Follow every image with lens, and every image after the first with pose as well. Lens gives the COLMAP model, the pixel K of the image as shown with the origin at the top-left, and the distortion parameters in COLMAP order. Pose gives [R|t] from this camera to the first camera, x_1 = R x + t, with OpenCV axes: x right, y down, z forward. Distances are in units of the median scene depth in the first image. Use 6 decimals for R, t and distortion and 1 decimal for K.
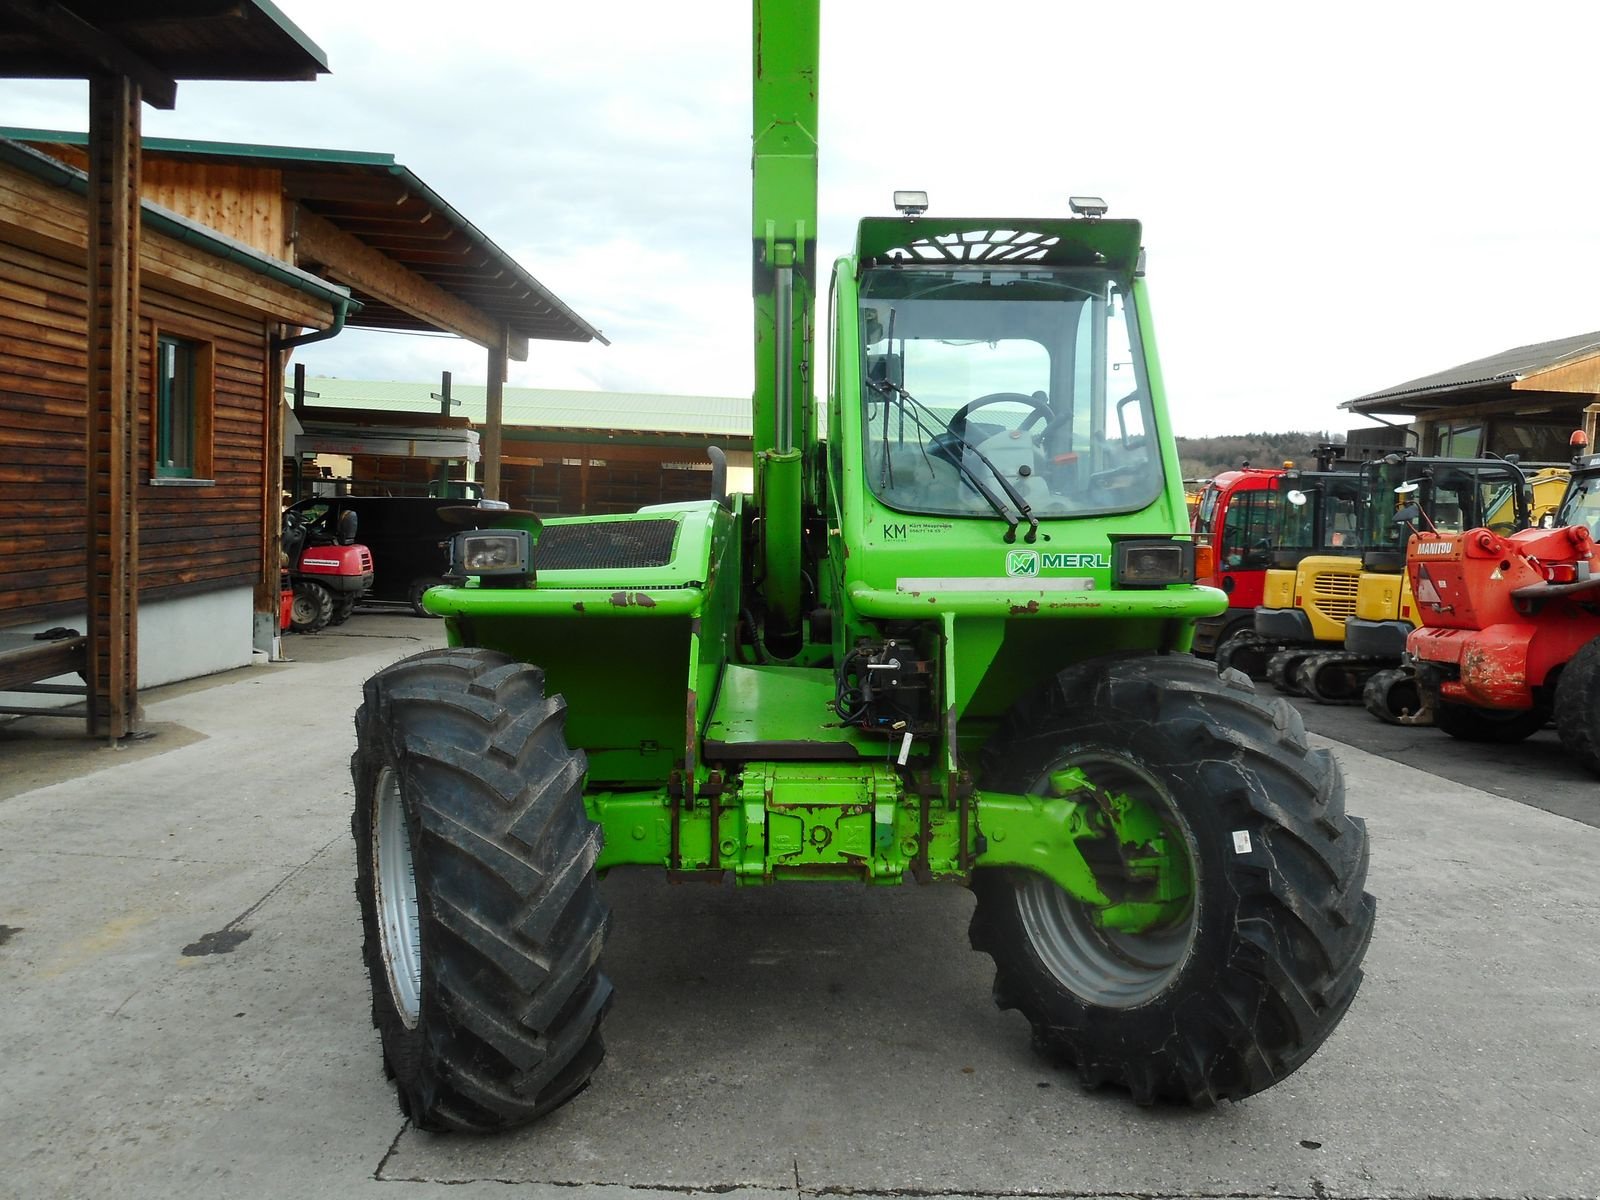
lens RADIAL K [[1366.2, 0, 802.4], [0, 1366.2, 553.4], [0, 0, 1]] dist [0.007439, 0.003634]
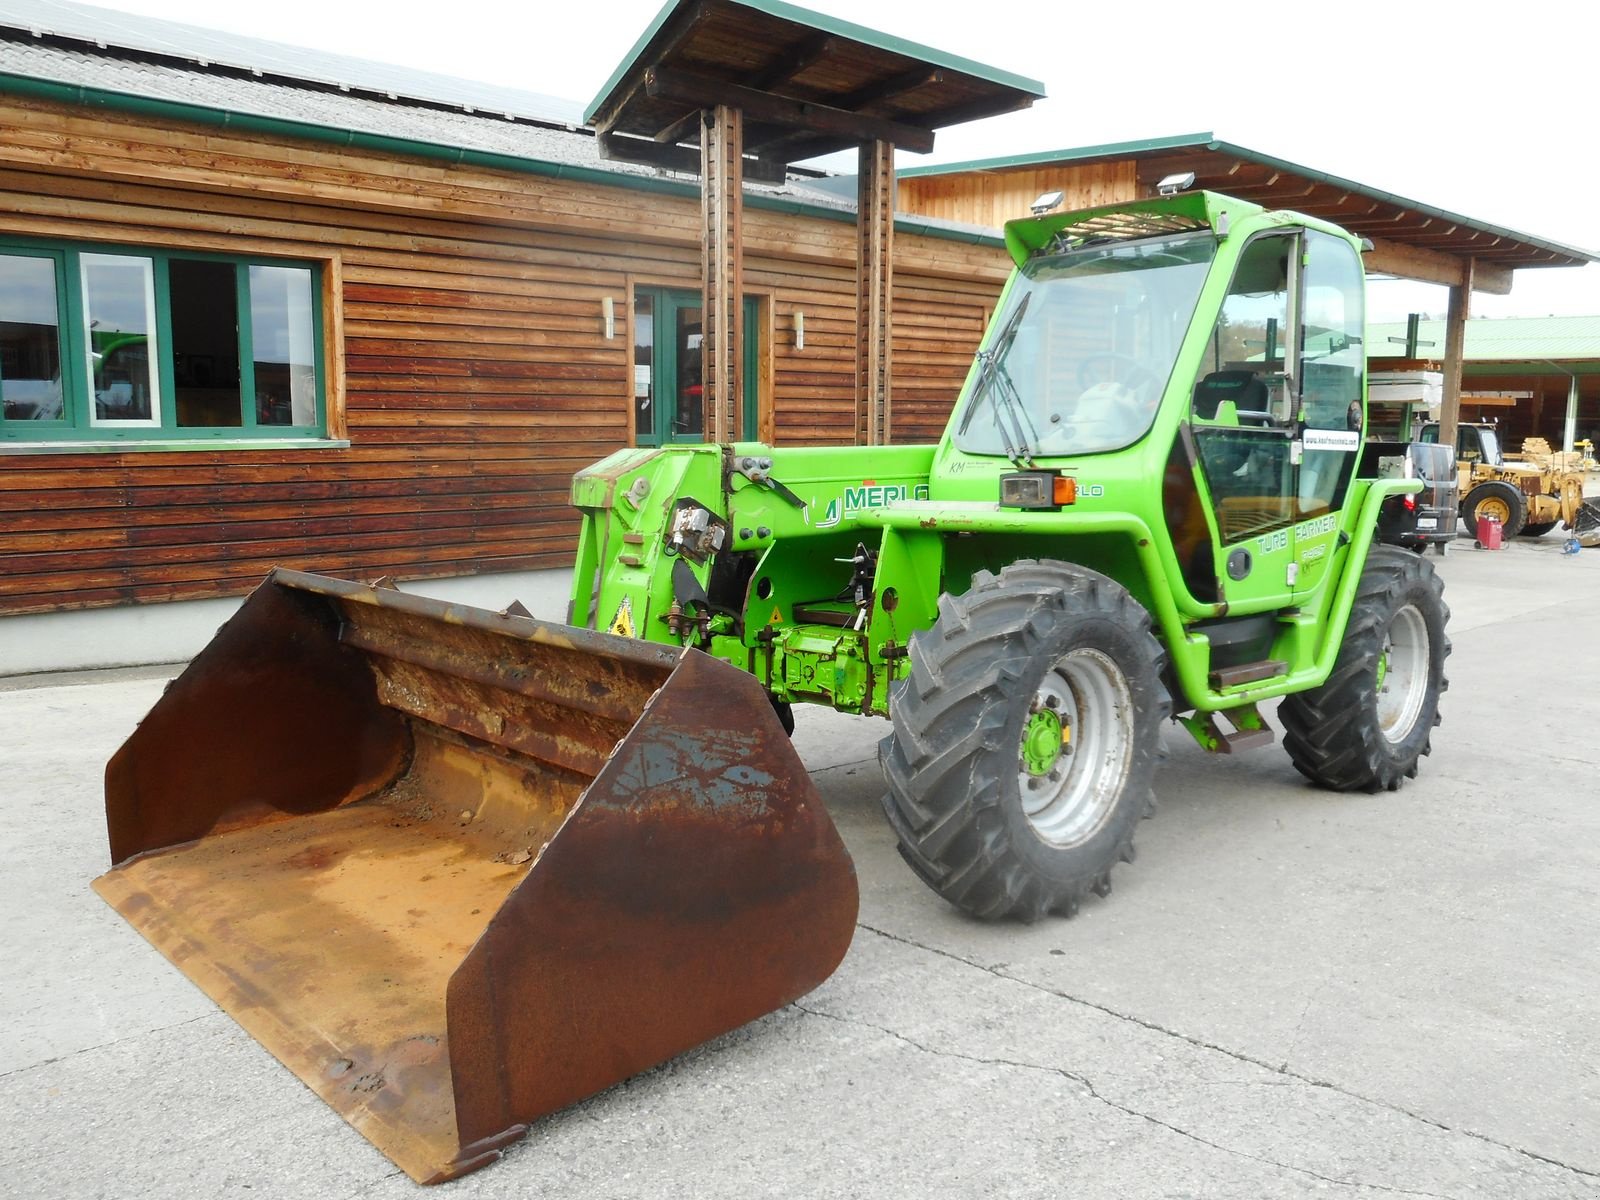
lens RADIAL K [[1345.5, 0, 797.2], [0, 1345.5, 593.0], [0, 0, 1]] dist [-0.034796, 0.012796]
pose [[0.692148, 0.058695, -0.719365, 0.282103], [-0.008525, 0.997283, 0.073168, 0.004149], [0.721705, -0.044510, 0.690768, -0.001426]]
